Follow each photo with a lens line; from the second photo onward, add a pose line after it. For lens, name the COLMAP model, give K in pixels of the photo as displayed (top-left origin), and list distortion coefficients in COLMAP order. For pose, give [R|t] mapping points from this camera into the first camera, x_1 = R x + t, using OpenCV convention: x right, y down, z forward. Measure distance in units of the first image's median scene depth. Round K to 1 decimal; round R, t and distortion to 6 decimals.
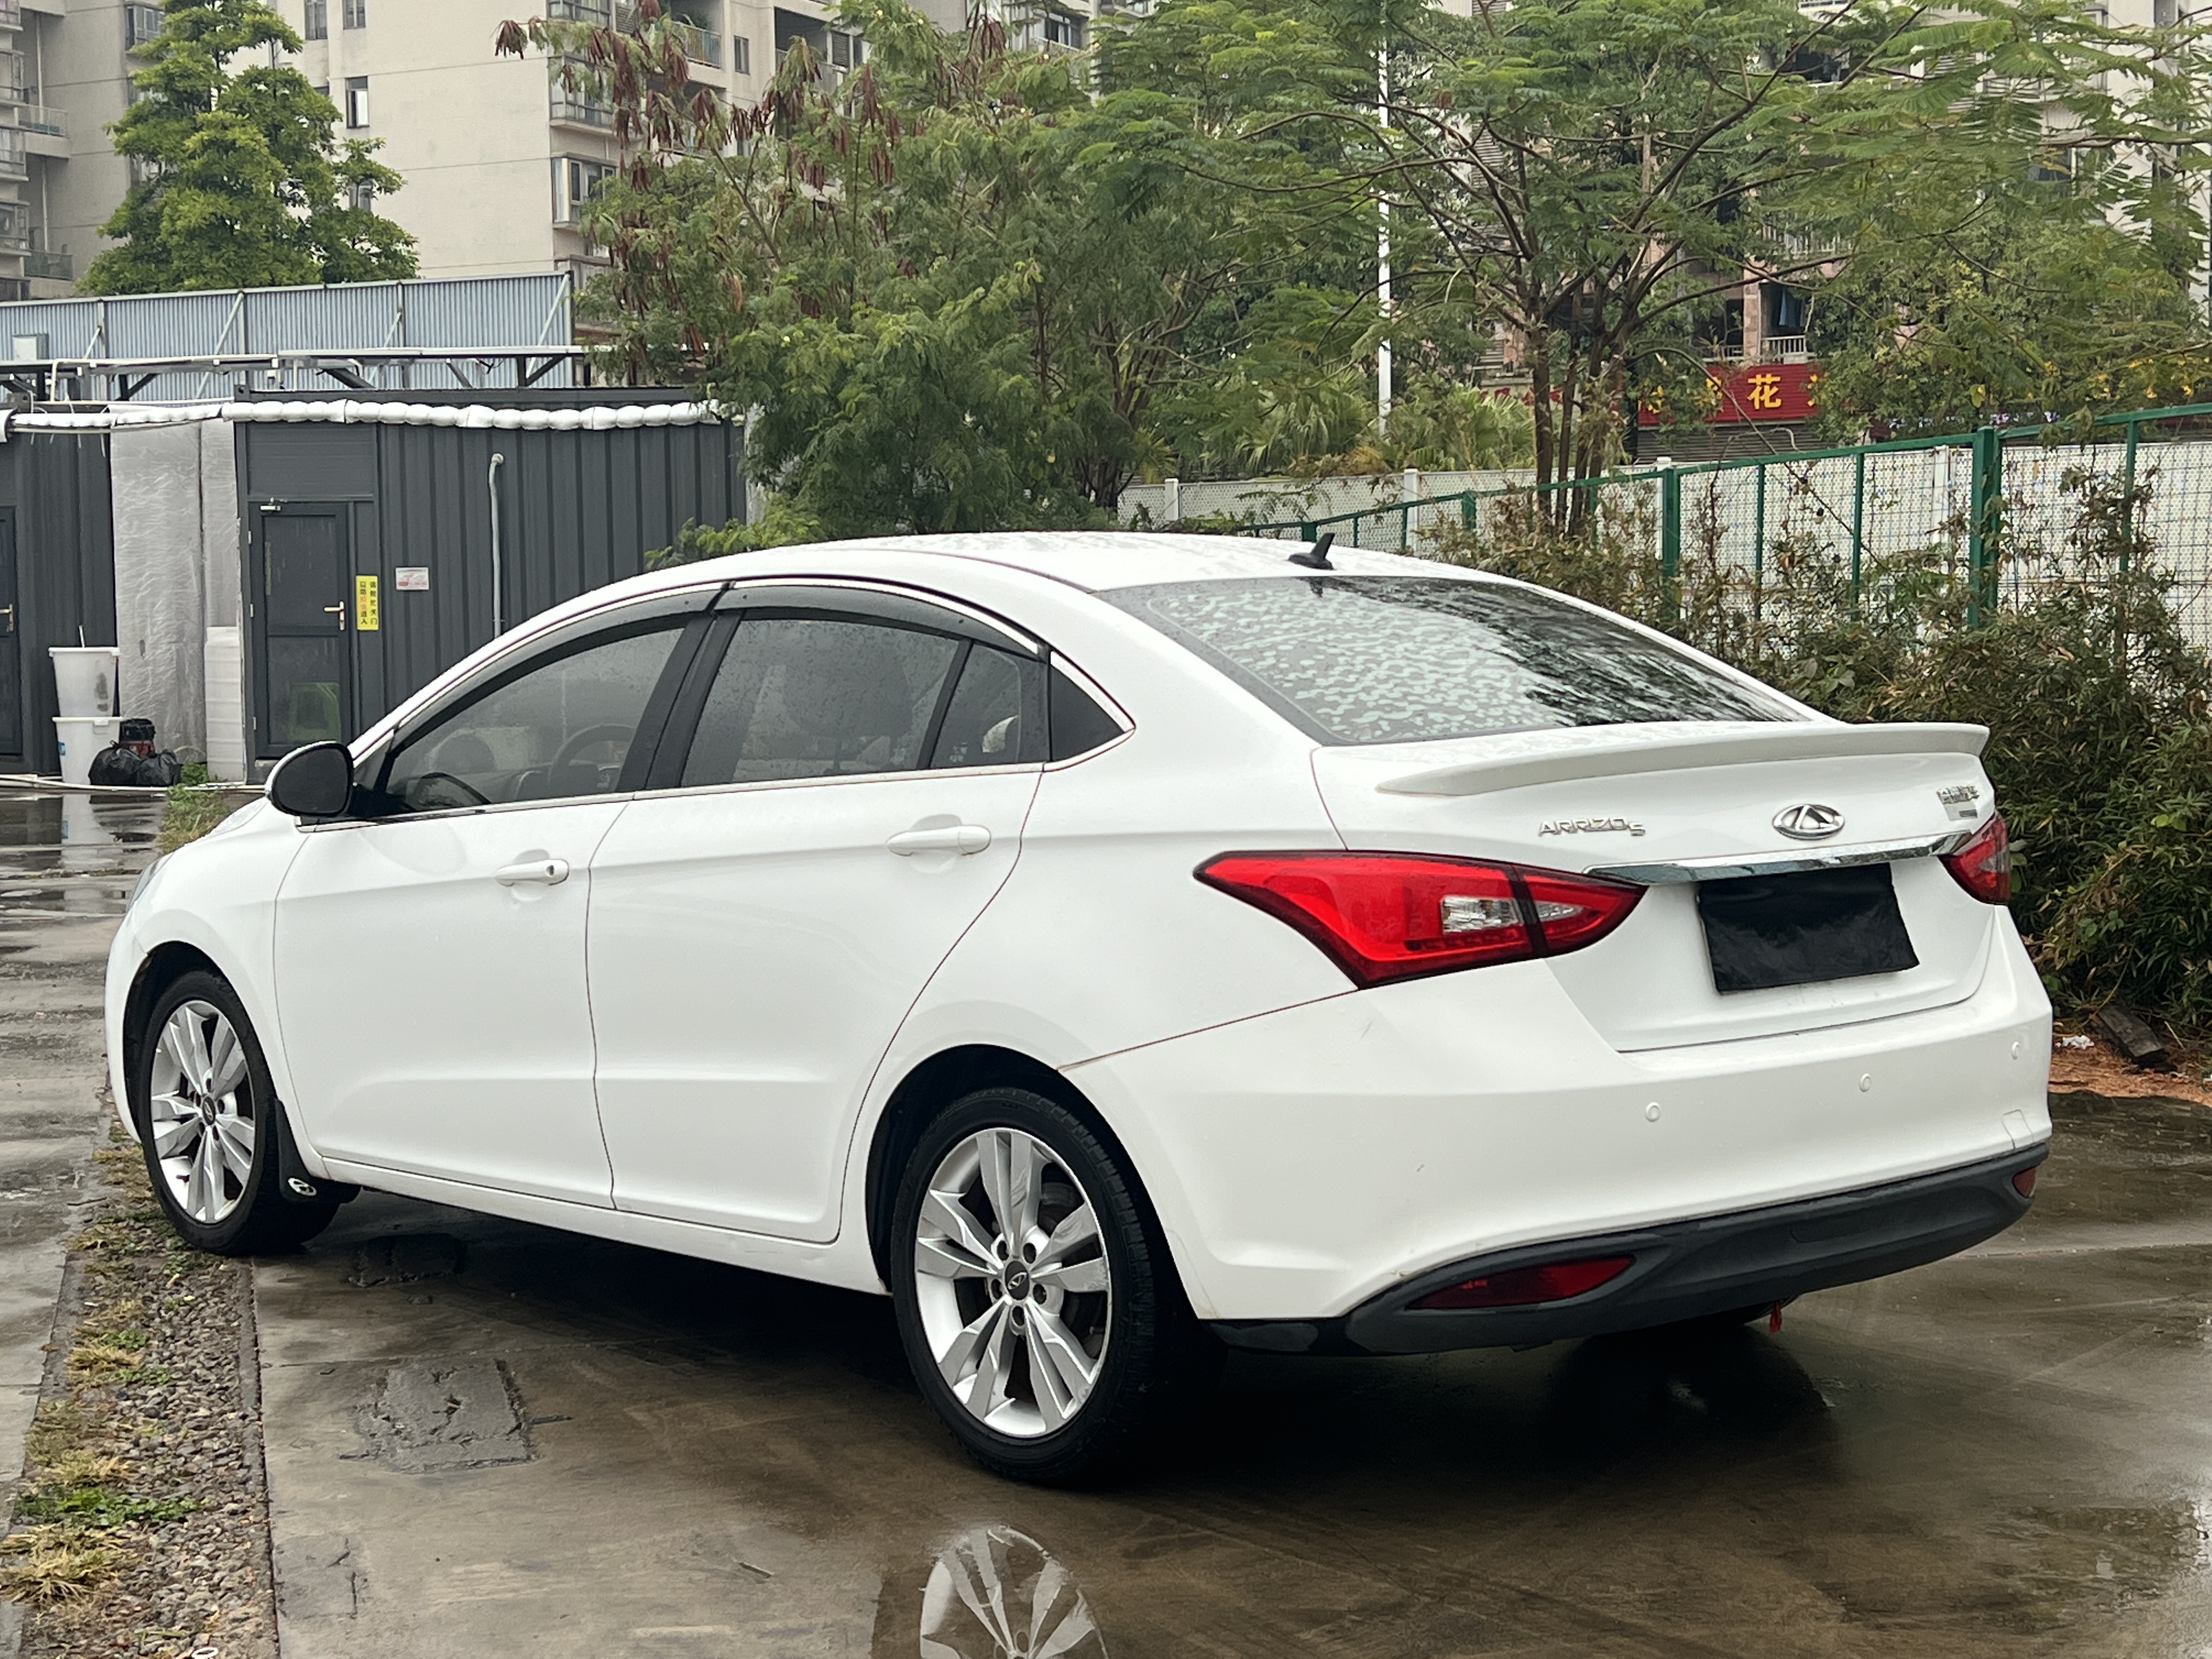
lens RADIAL K [[3440.4, 0, 1105.7], [0, 3440.4, 831.4], [0, 0, 1]] dist [0.047055, 0.000000]
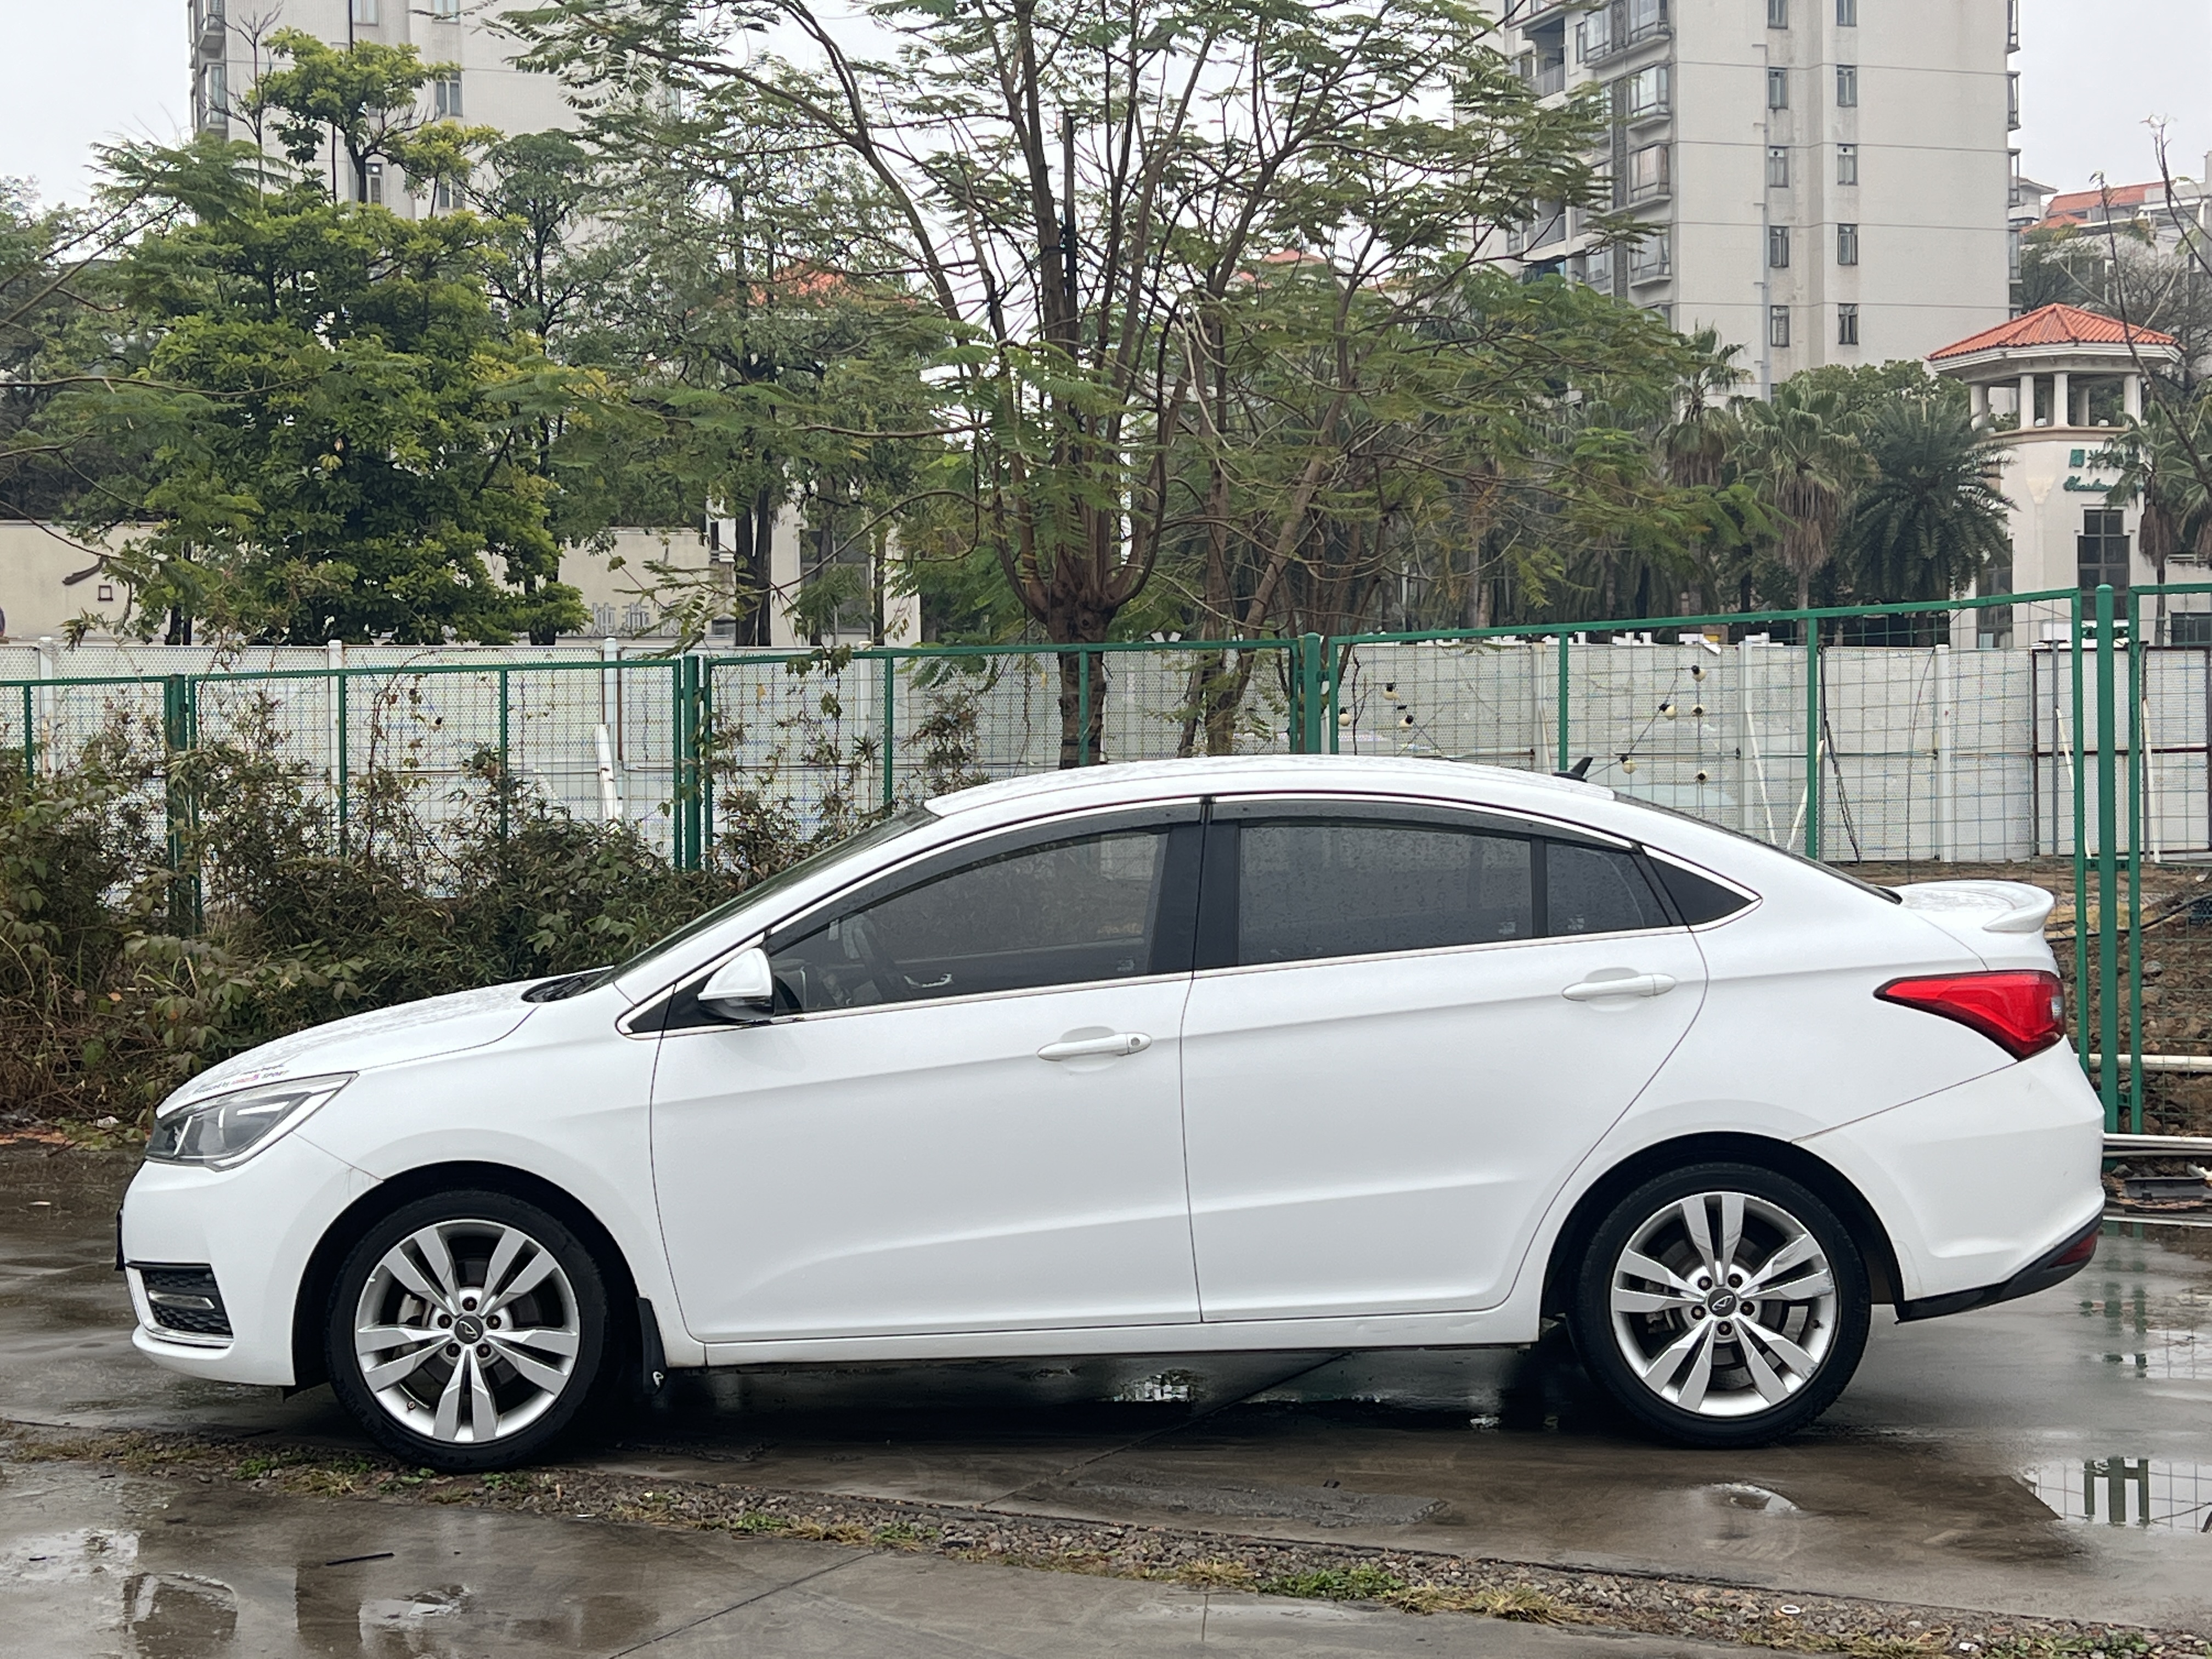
lens RADIAL K [[3440.4, 0, 1104.5], [0, 3440.4, 828.5], [0, 0, 1]] dist [0.047055, 0.000000]
pose [[0.653021, -0.011048, 0.757259, -1.066628], [0.058289, 0.997661, -0.035710, -0.020371], [-0.755094, 0.067459, 0.652137, 0.241090]]
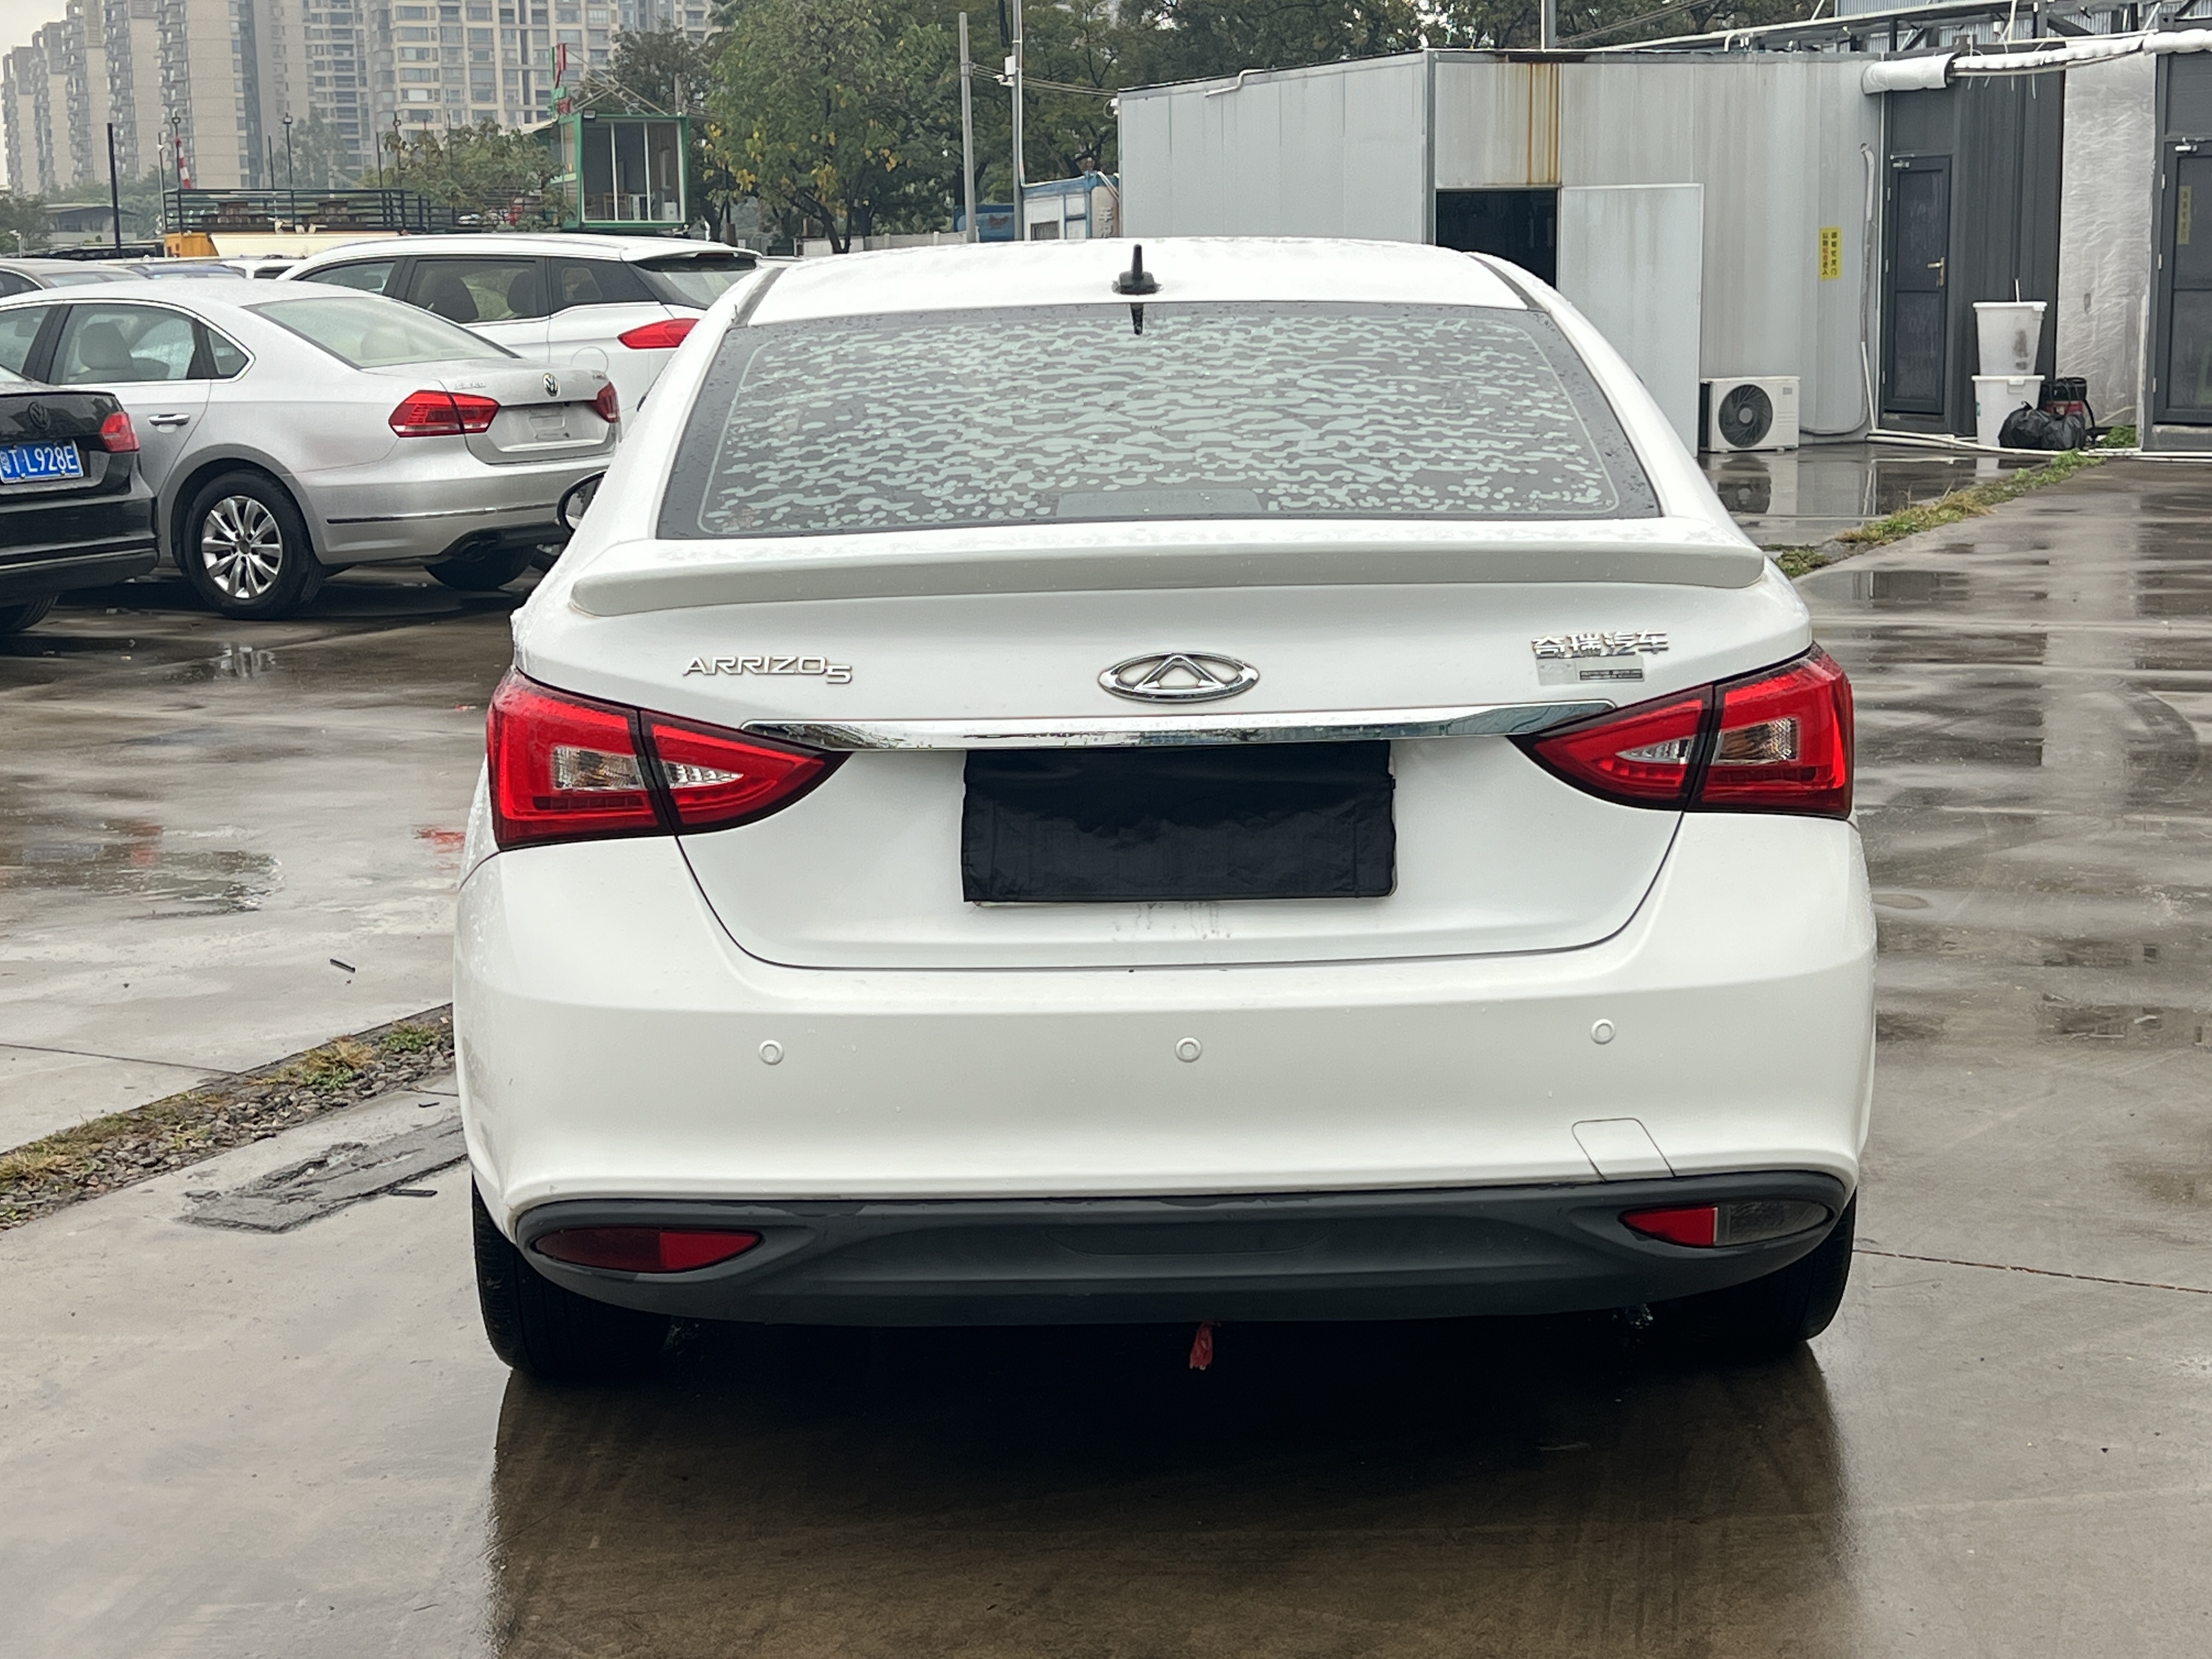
lens RADIAL K [[3440.4, 0, 1103.8], [0, 3440.4, 831.8], [0, 0, 1]] dist [0.047055, 0.000000]
pose [[0.752000, 0.100774, -0.651414, 0.535992], [-0.030899, 0.992547, 0.117877, -0.044233], [0.658438, -0.068515, 0.749510, 0.371411]]
